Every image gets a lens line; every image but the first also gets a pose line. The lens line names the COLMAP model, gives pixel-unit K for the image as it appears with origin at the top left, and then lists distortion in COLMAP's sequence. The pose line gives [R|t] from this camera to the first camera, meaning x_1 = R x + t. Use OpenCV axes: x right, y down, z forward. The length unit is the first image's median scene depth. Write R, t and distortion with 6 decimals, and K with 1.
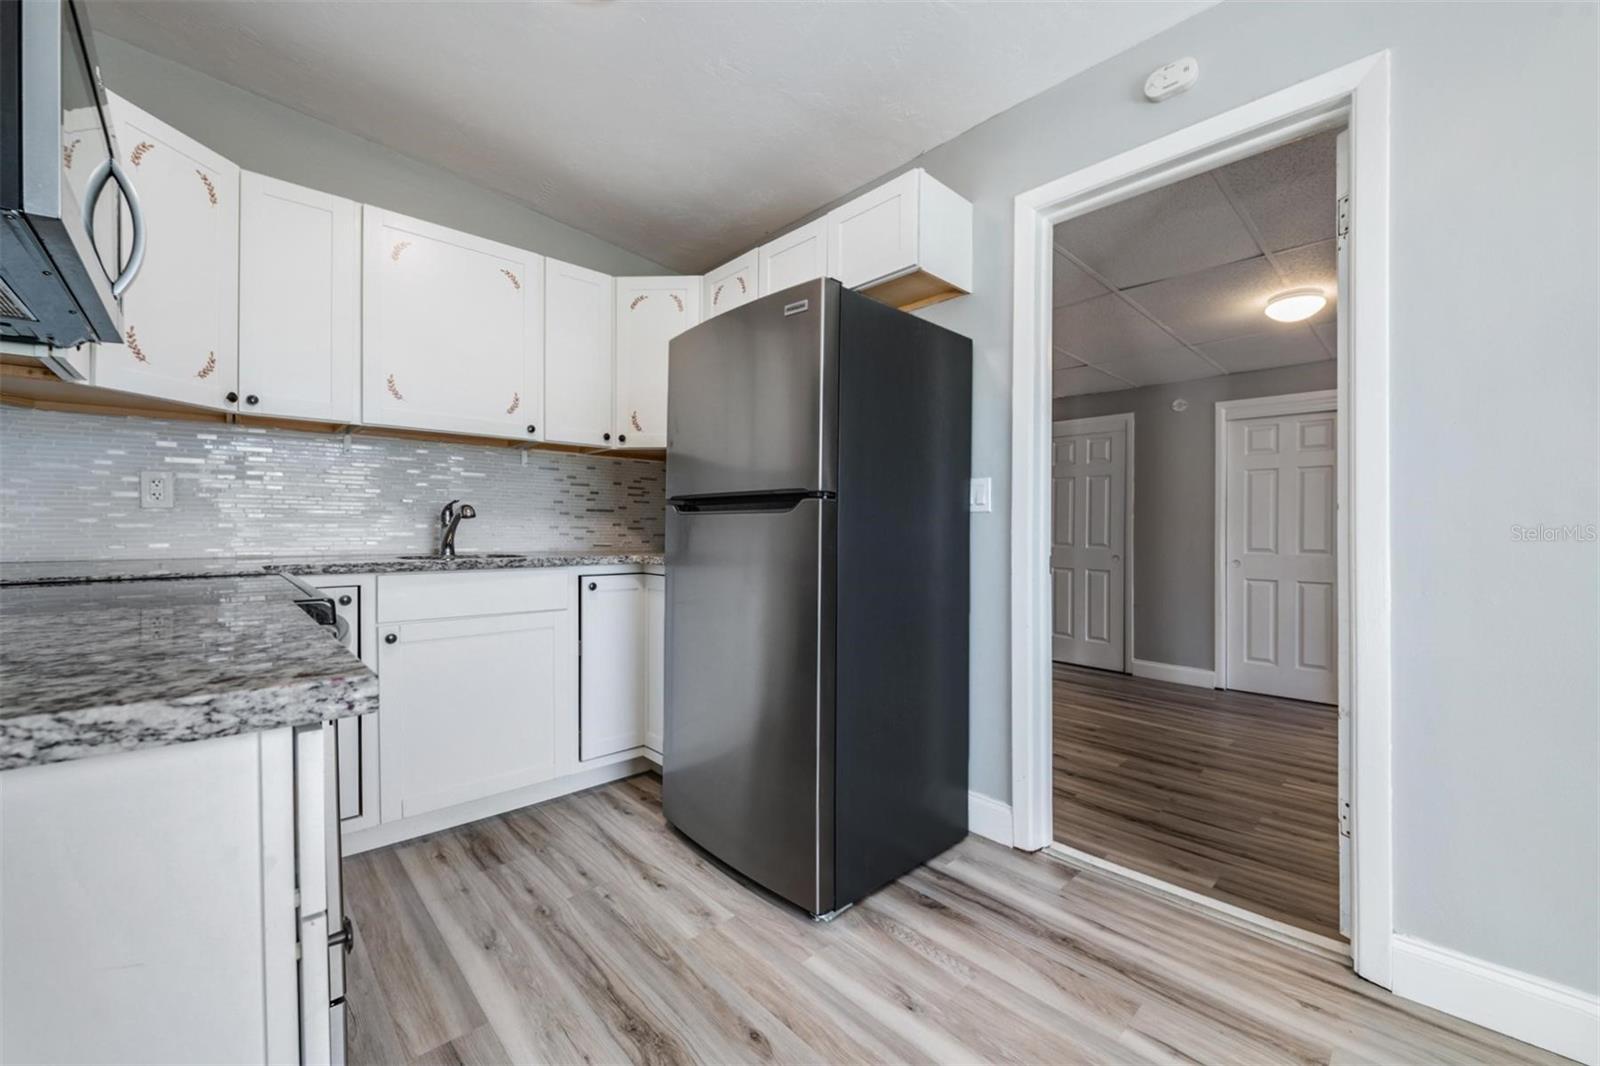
lens RADIAL K [[641.3, 0, 787.2], [0, 641.3, 526.0], [0, 0, 1]] dist [-0.011050, -0.001054]
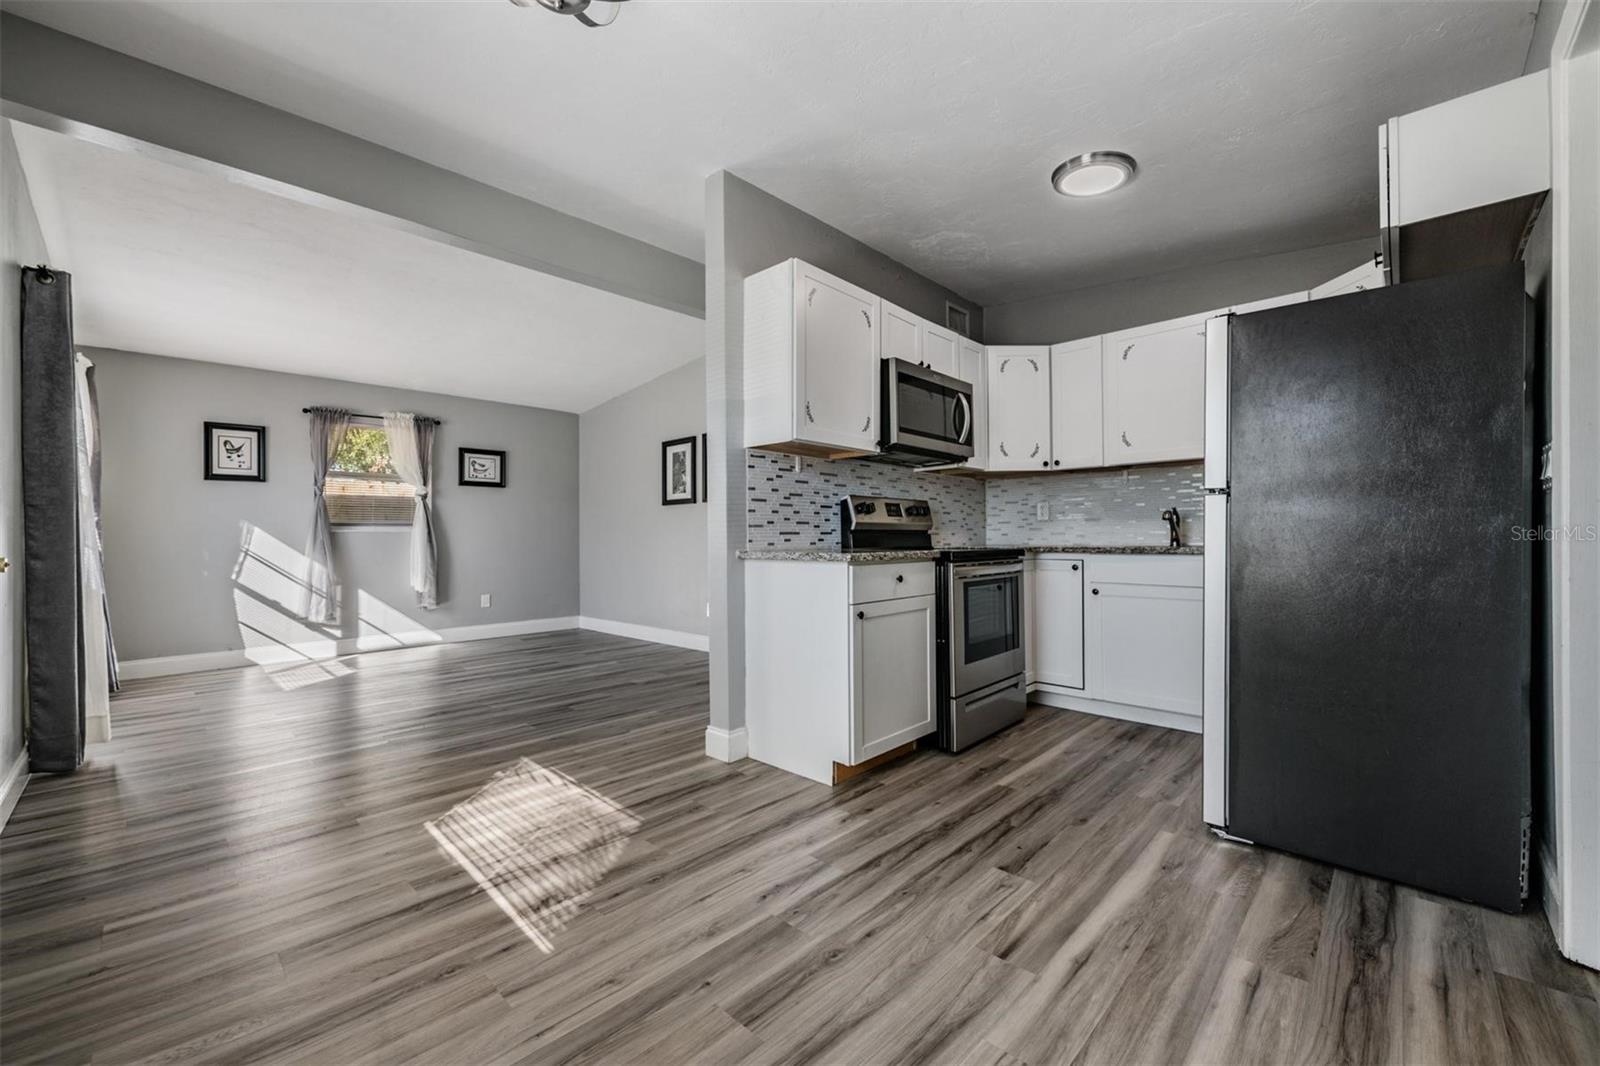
lens RADIAL K [[641.3, 0, 803.7], [0, 641.3, 521.8], [0, 0, 1]] dist [-0.011050, -0.001054]
pose [[0.063237, -0.032054, -0.997484, 0.985646], [0.009426, 0.999459, -0.031519, 0.033781], [0.997954, -0.007409, 0.063505, 0.096073]]
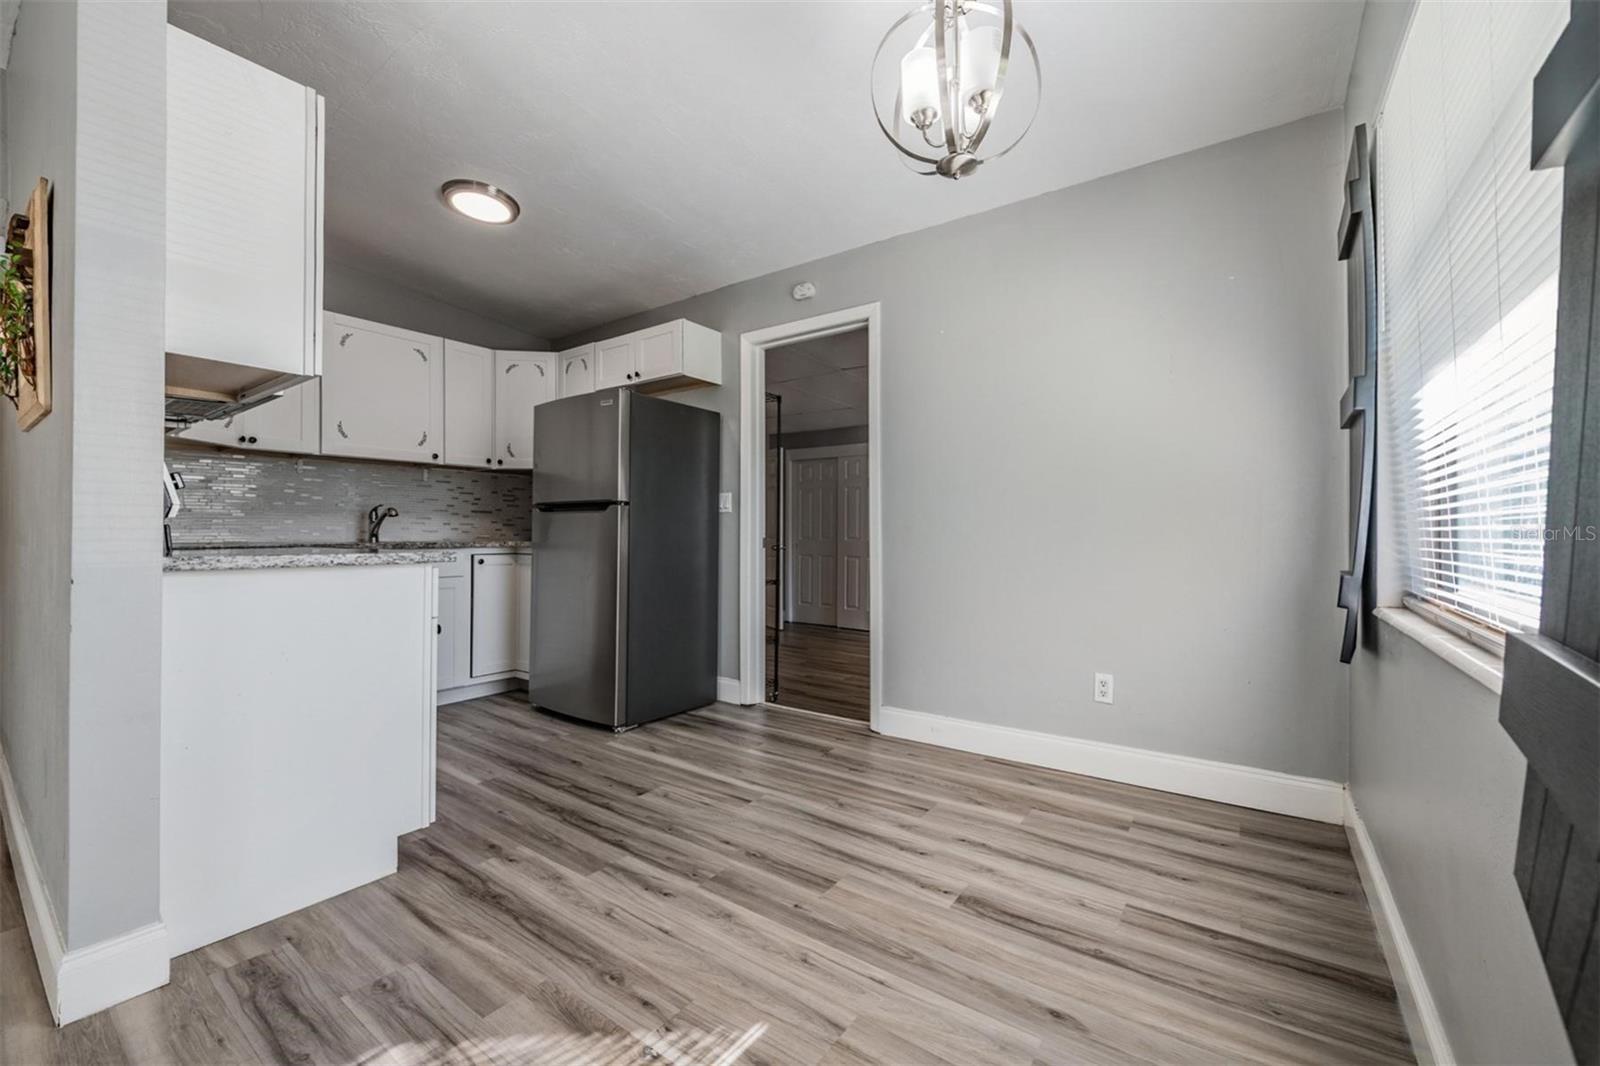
lens RADIAL K [[641.3, 0, 800.9], [0, 641.3, 525.4], [0, 0, 1]] dist [-0.011050, -0.001054]
pose [[0.980180, -0.001170, 0.198105, 0.164000], [0.002181, 0.999986, -0.004885, 0.020164], [-0.198097, 0.005220, 0.980169, -0.738588]]
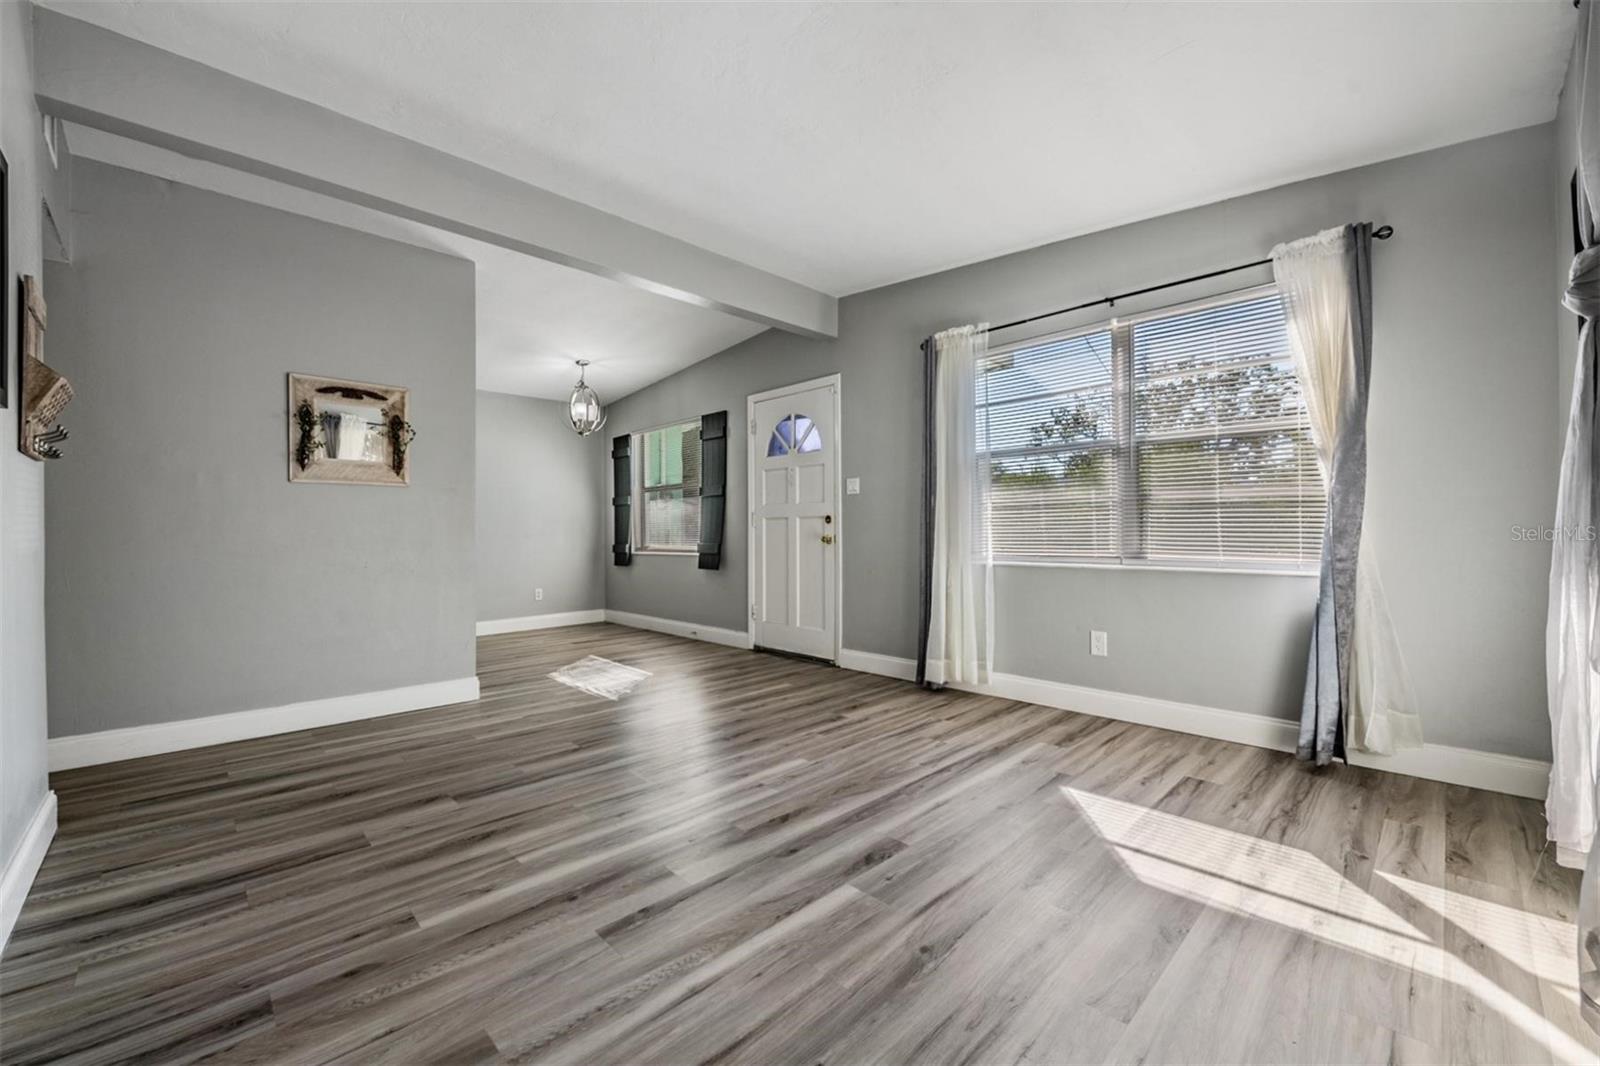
lens RADIAL K [[641.3, 0, 791.9], [0, 641.3, 551.9], [0, 0, 1]] dist [-0.011050, -0.001054]
pose [[-0.008610, -0.038263, 0.999231, -2.146658], [0.013381, 0.999174, 0.038376, 0.005752], [-0.999873, 0.013701, -0.008091, -0.877434]]
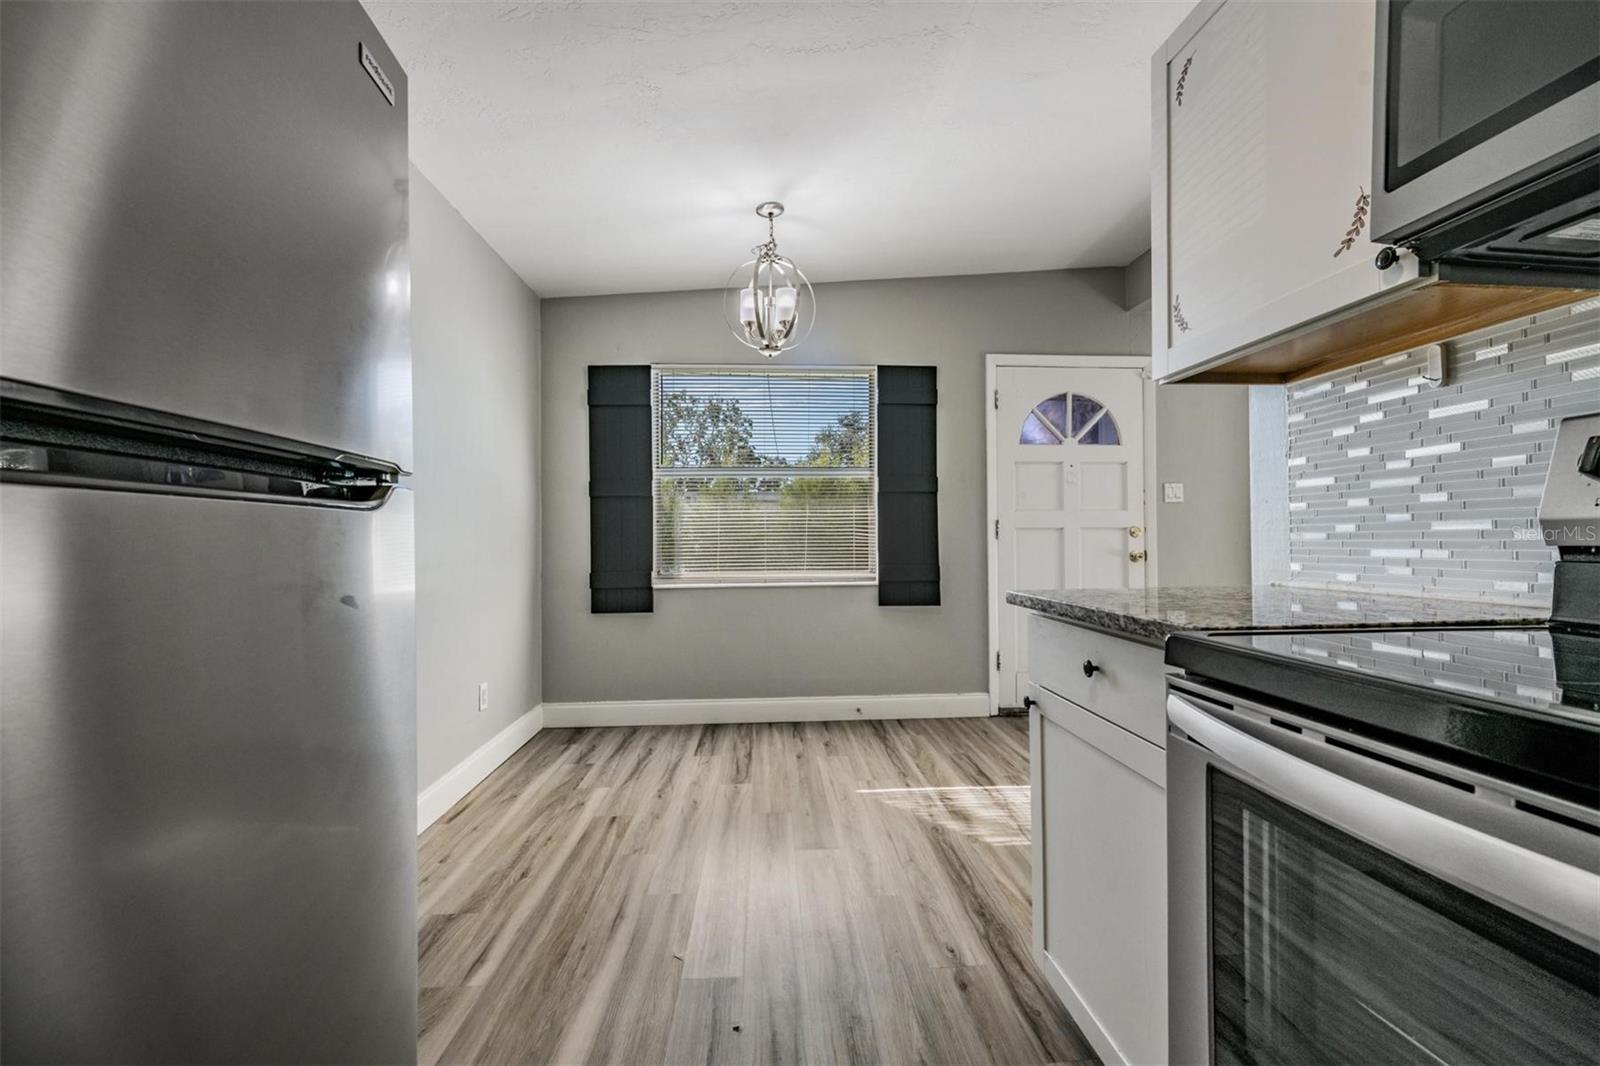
lens RADIAL K [[641.3, 0, 800.6], [0, 641.3, 553.4], [0, 0, 1]] dist [-0.011050, -0.001054]
pose [[-0.767931, -0.007727, 0.640485, -0.403159], [0.008925, 0.999701, 0.022762, -0.006421], [-0.640470, 0.023196, -0.767633, 0.907943]]
